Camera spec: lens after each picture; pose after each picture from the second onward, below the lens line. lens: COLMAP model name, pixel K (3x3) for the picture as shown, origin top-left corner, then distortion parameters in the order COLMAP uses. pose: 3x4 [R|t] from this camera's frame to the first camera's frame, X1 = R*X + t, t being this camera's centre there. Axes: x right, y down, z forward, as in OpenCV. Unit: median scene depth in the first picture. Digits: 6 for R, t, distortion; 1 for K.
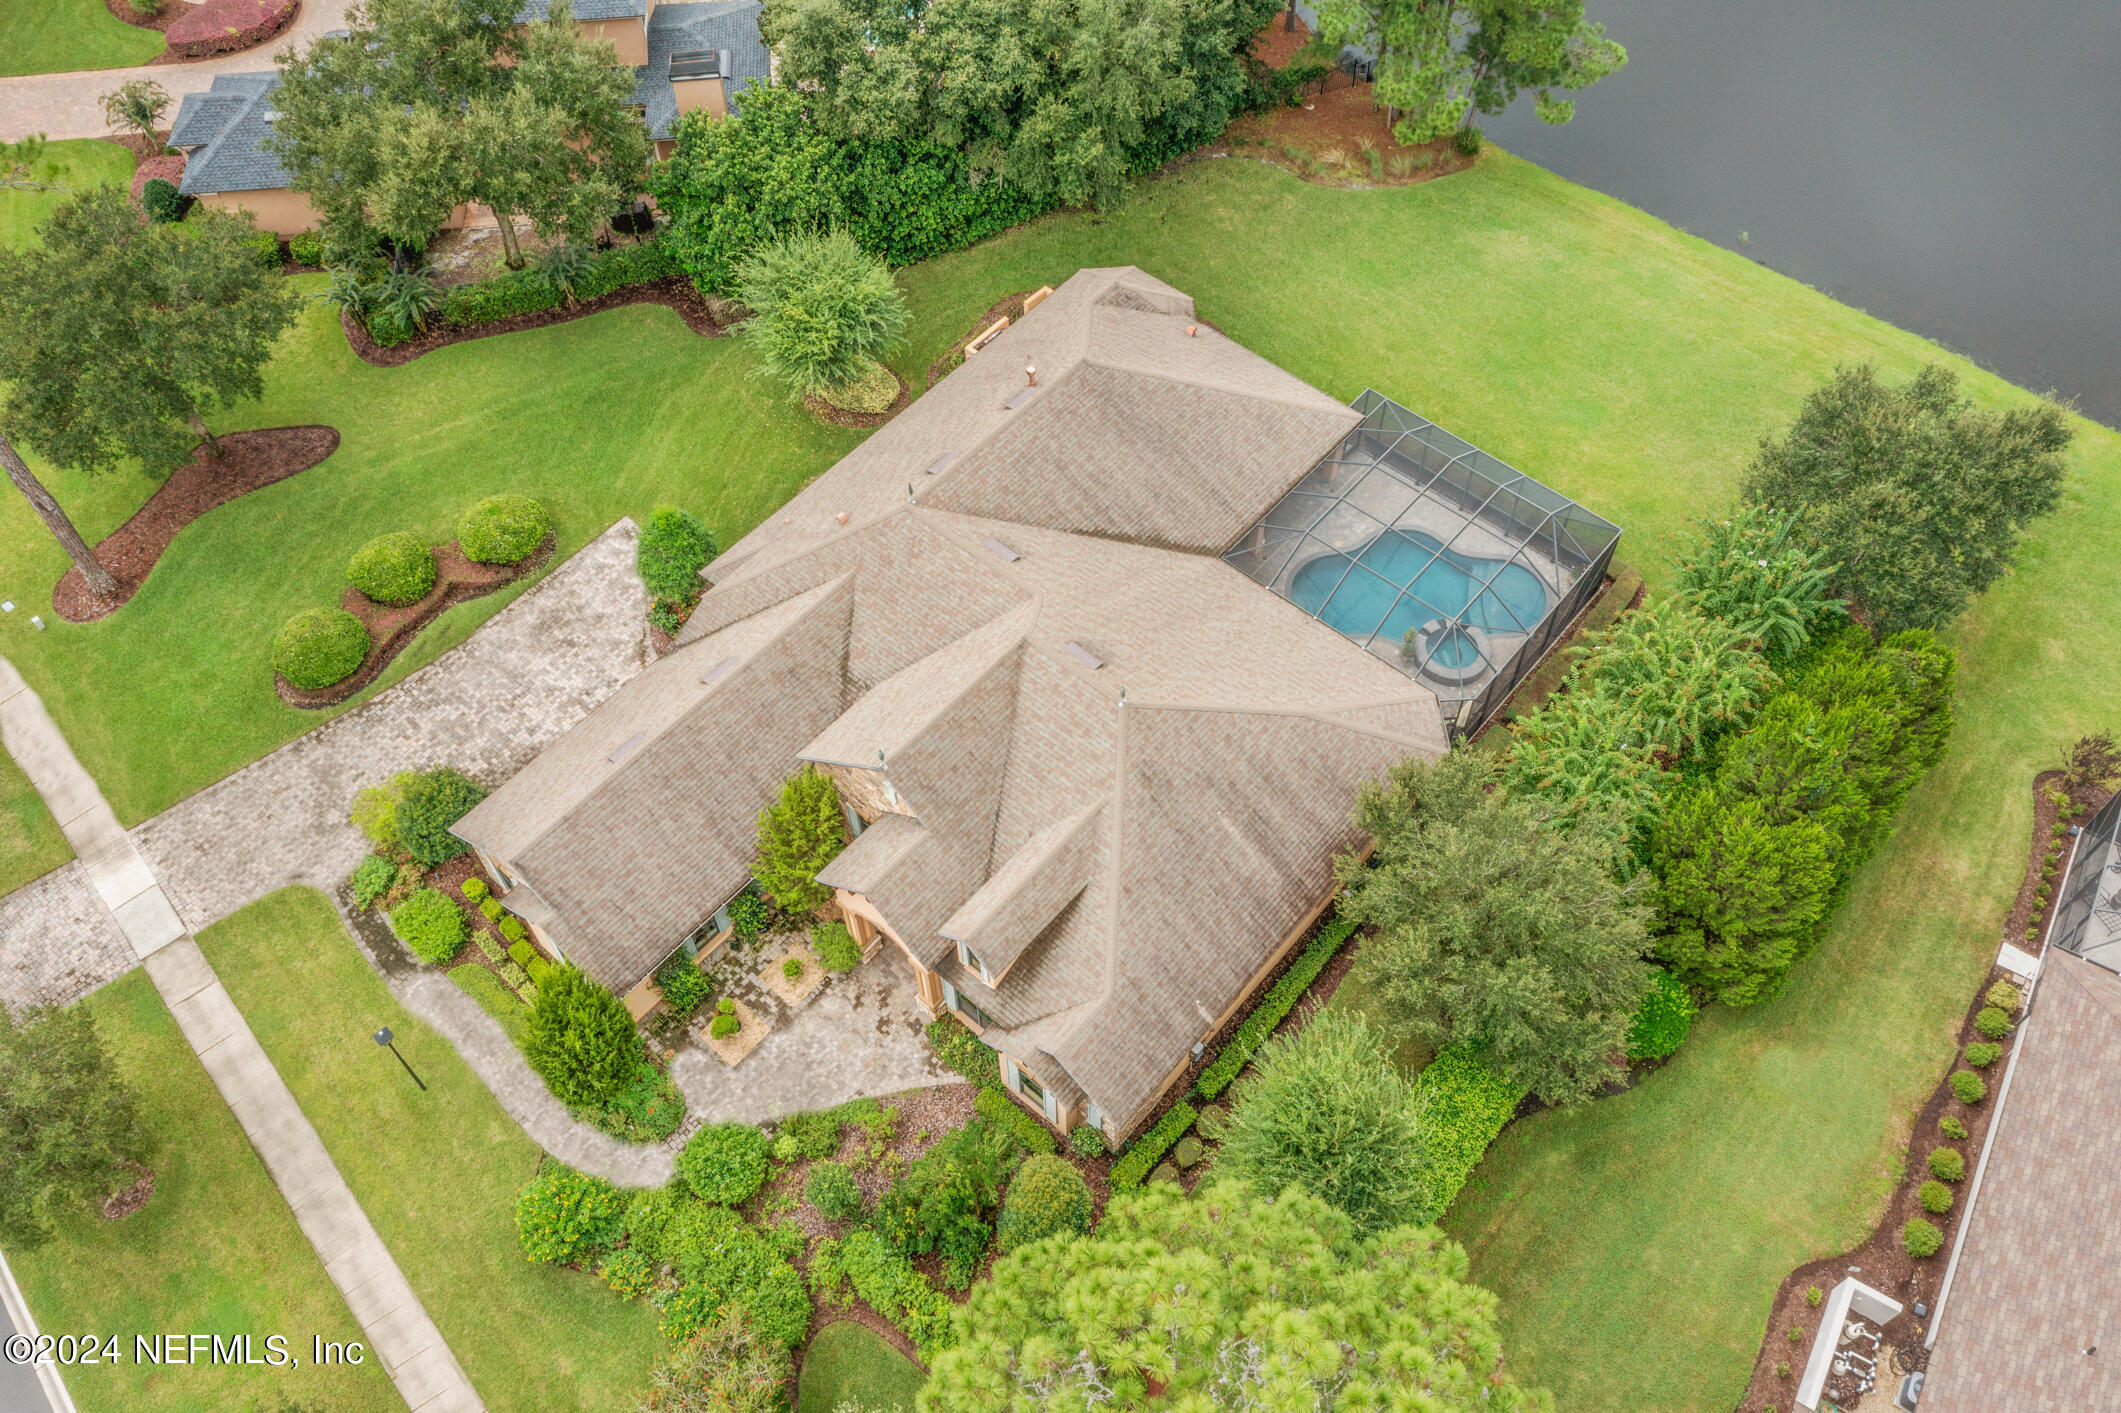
lens RADIAL K [[1613.9, 0, 1060.5], [0, 1613.9, 706.5], [0, 0, 1]] dist [-0.008144, 0.001297]
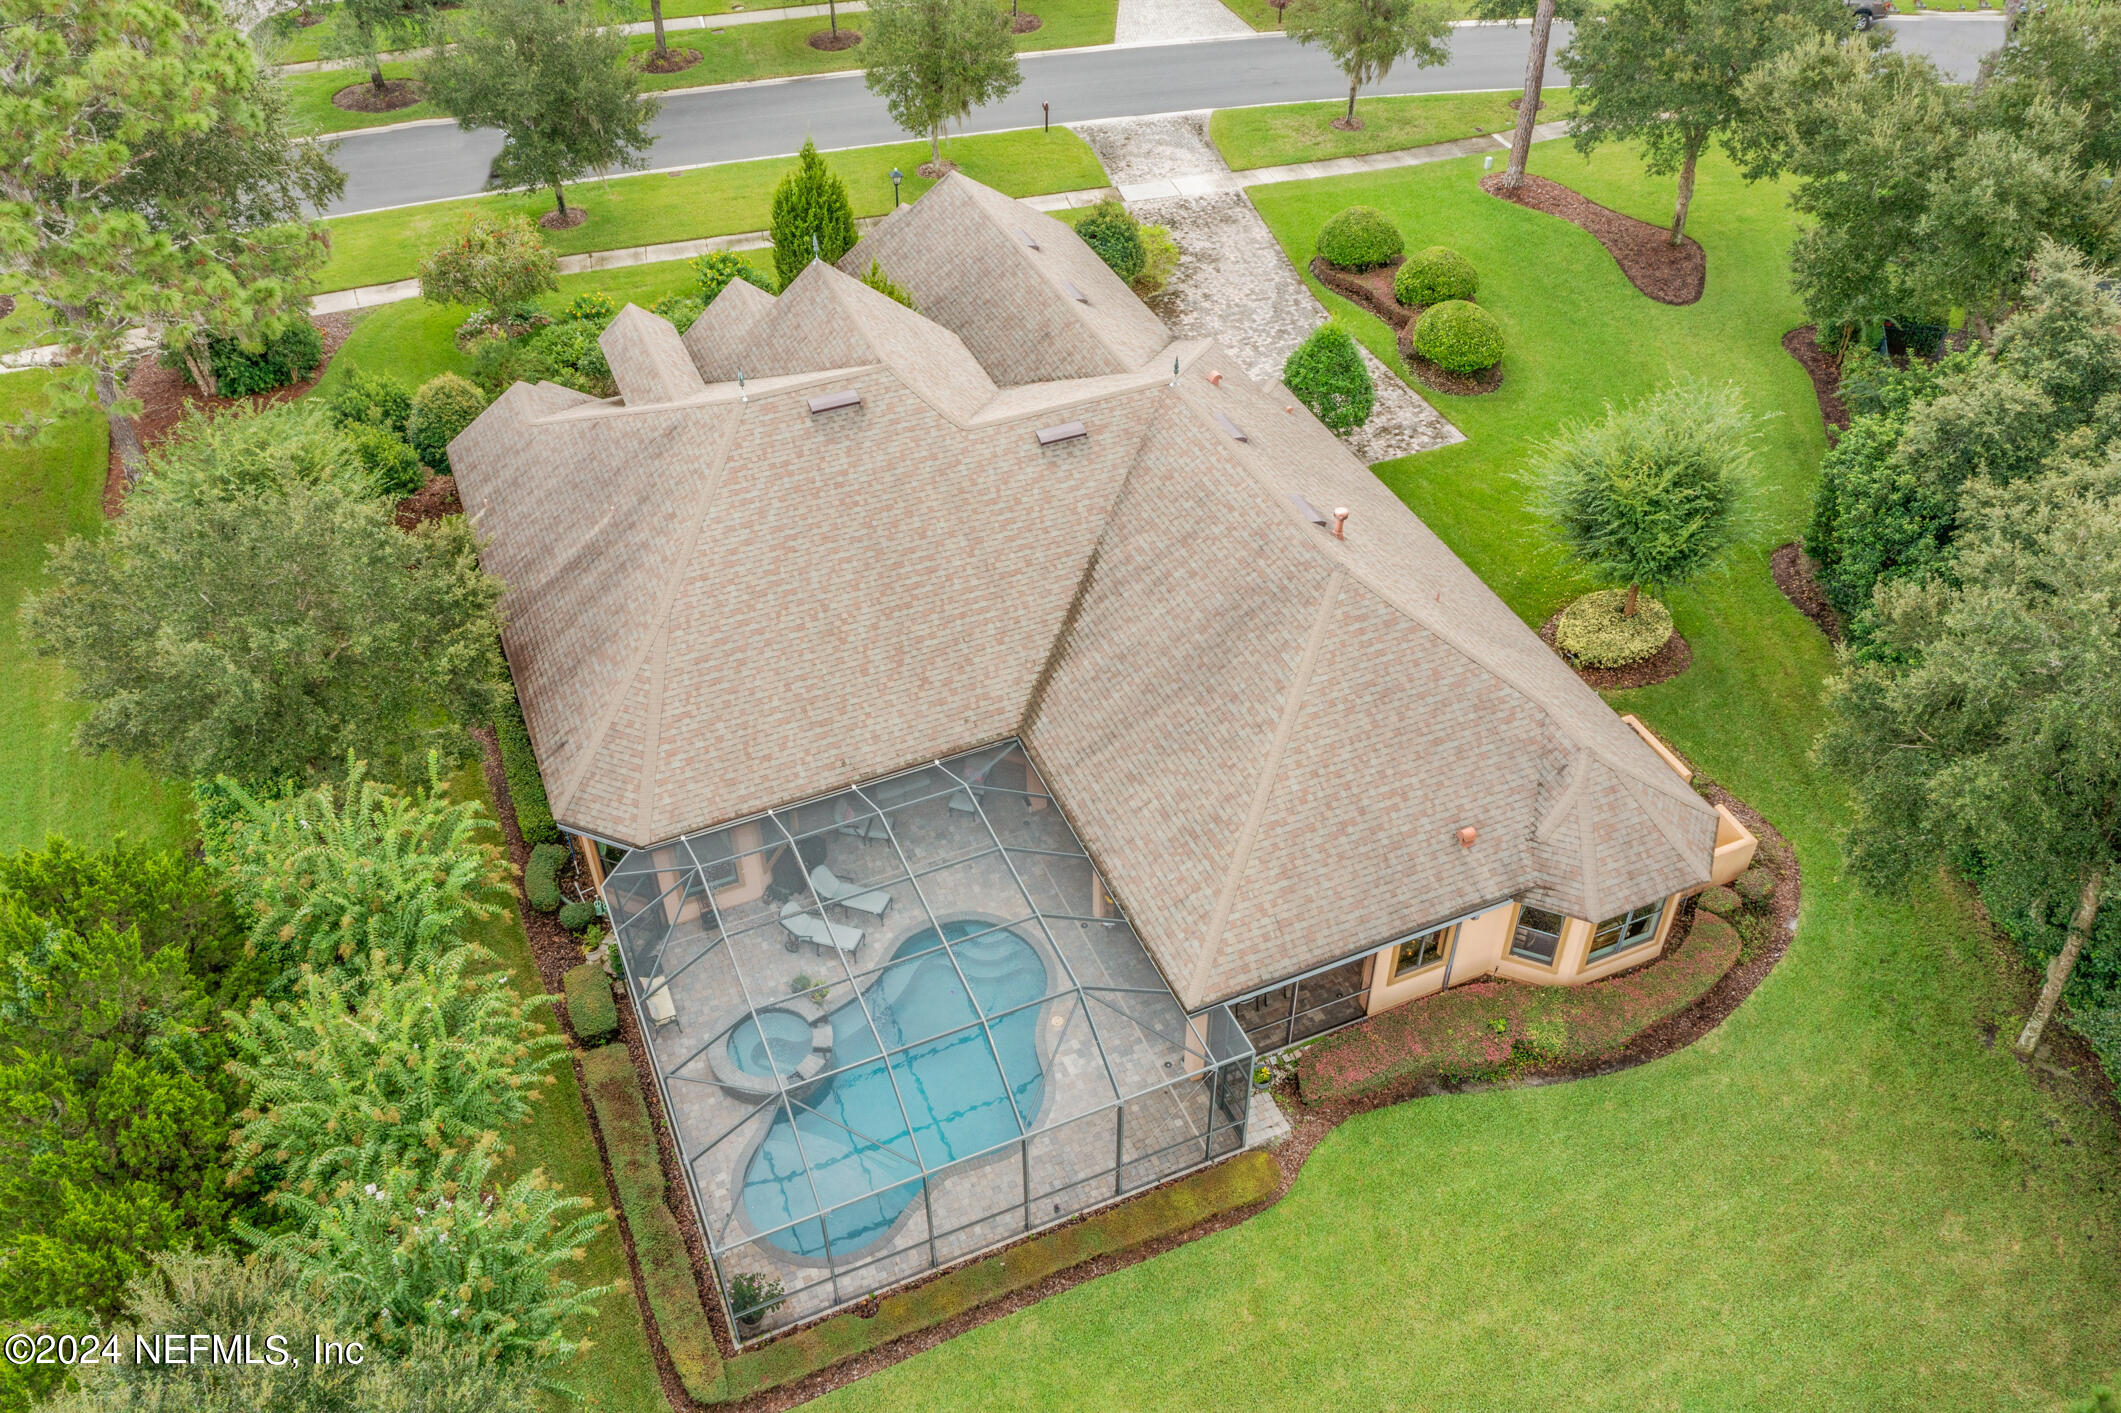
lens RADIAL K [[1613.9, 0, 1060.5], [0, 1613.9, 706.5], [0, 0, 1]] dist [-0.008144, 0.001297]
pose [[-0.434609, 0.624150, -0.649270, 0.517213], [-0.728729, 0.179911, 0.660747, -0.548667], [0.529216, 0.760308, 0.376646, 0.732871]]
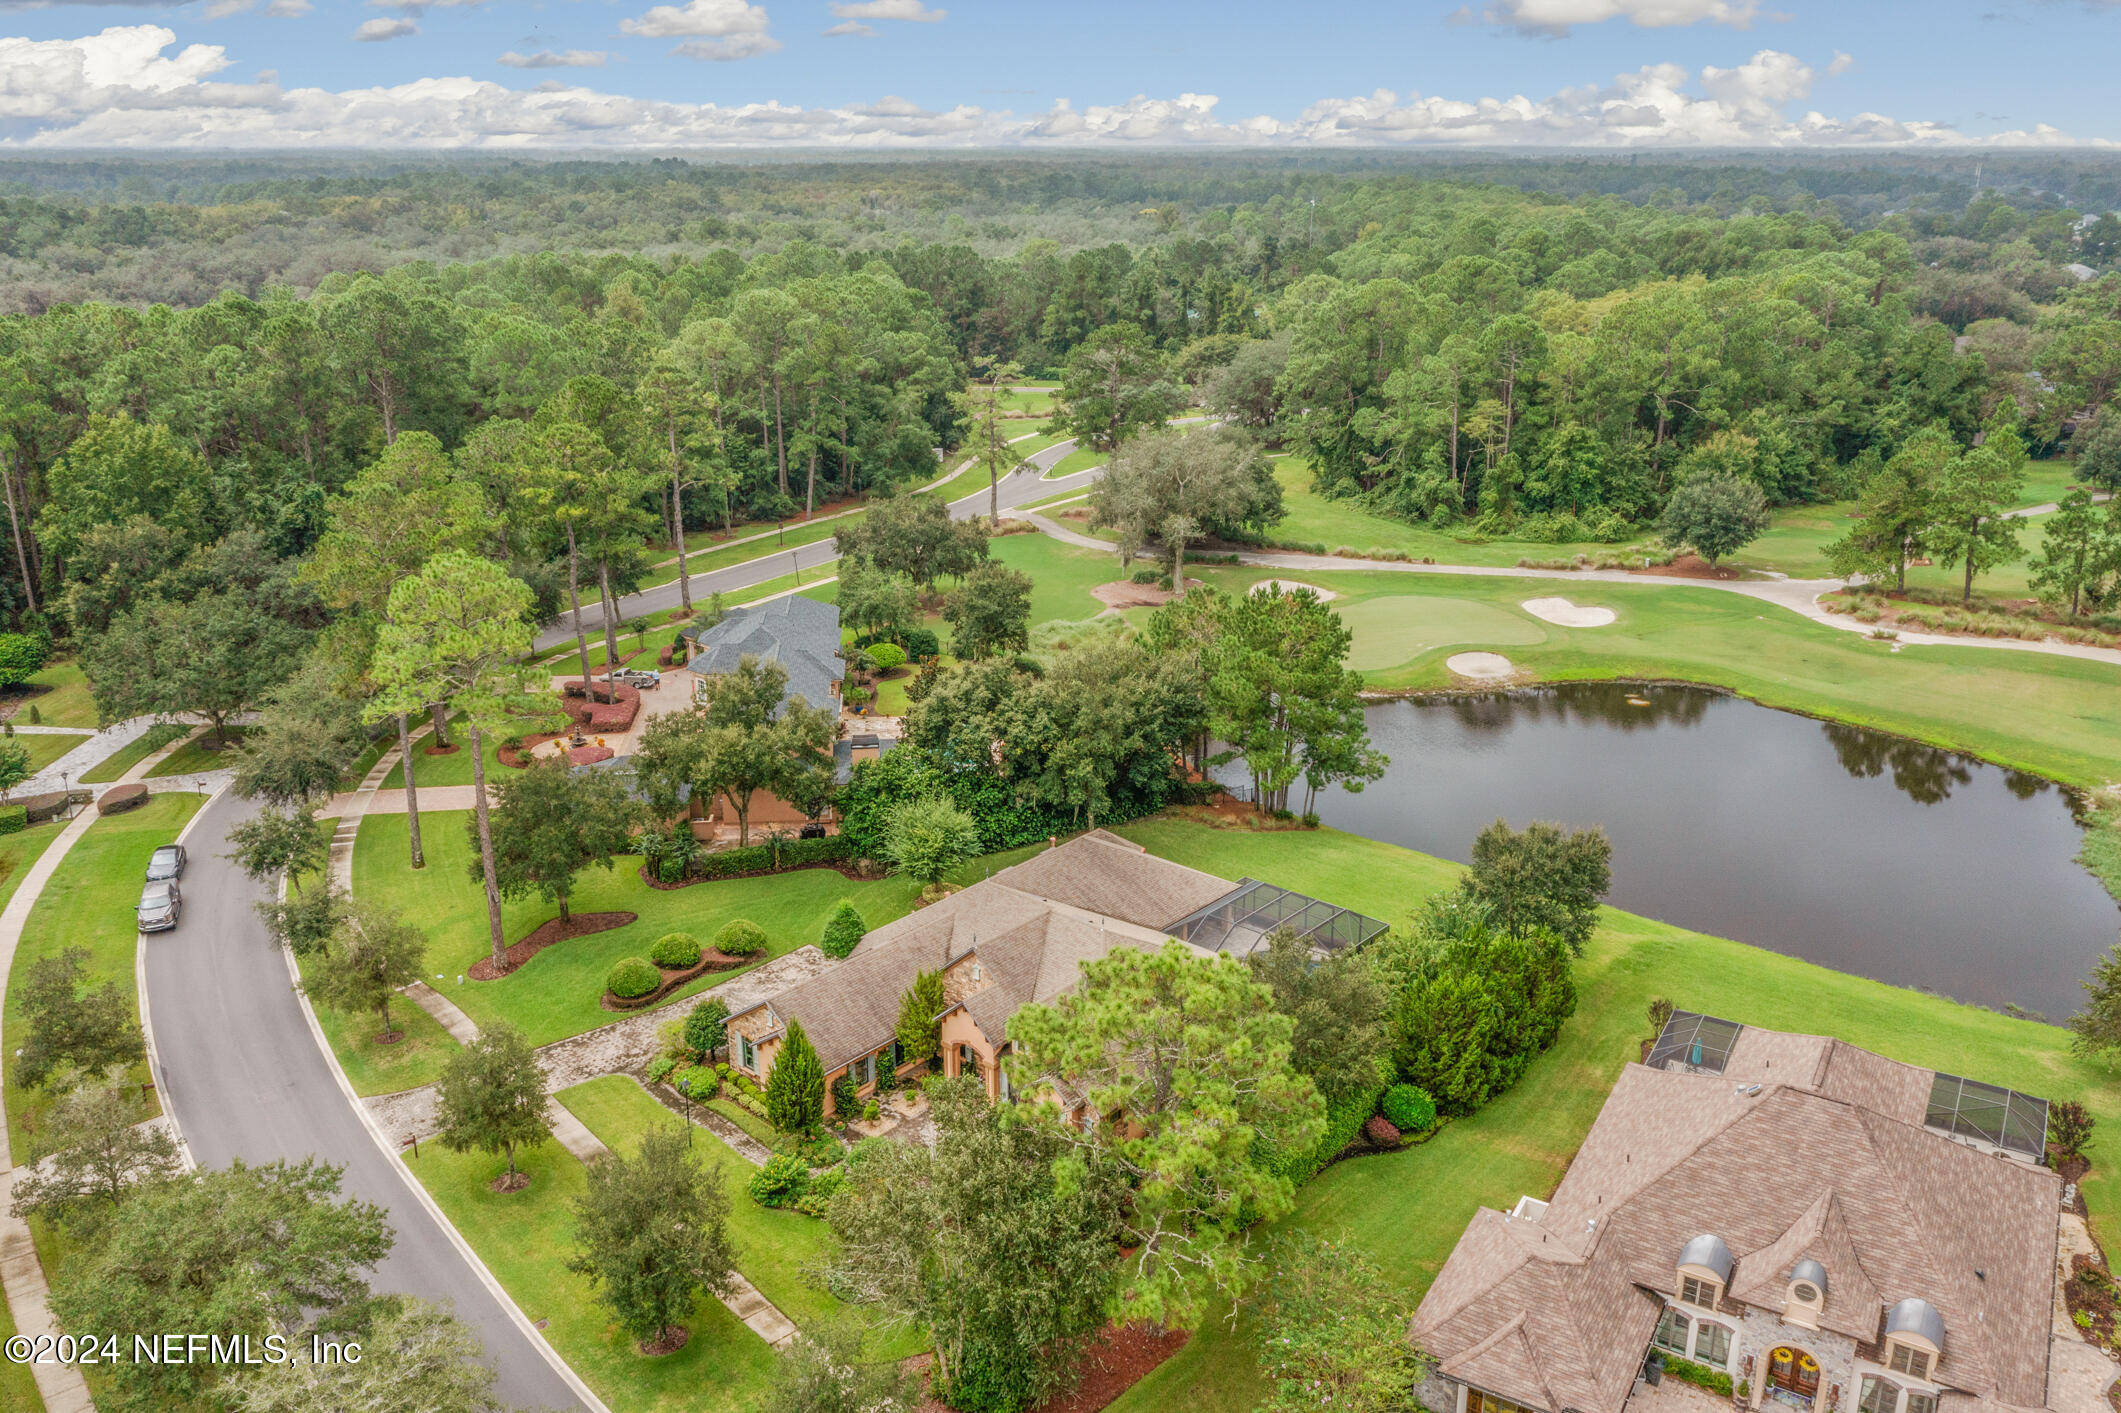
lens RADIAL K [[1613.9, 0, 1060.5], [0, 1613.9, 706.5], [0, 0, 1]] dist [-0.008144, 0.001297]
pose [[0.999925, 0.012261, 0.000437, -0.011973], [-0.009532, 0.798836, -0.601473, 0.751741], [-0.007724, 0.601423, 0.798893, -0.536623]]
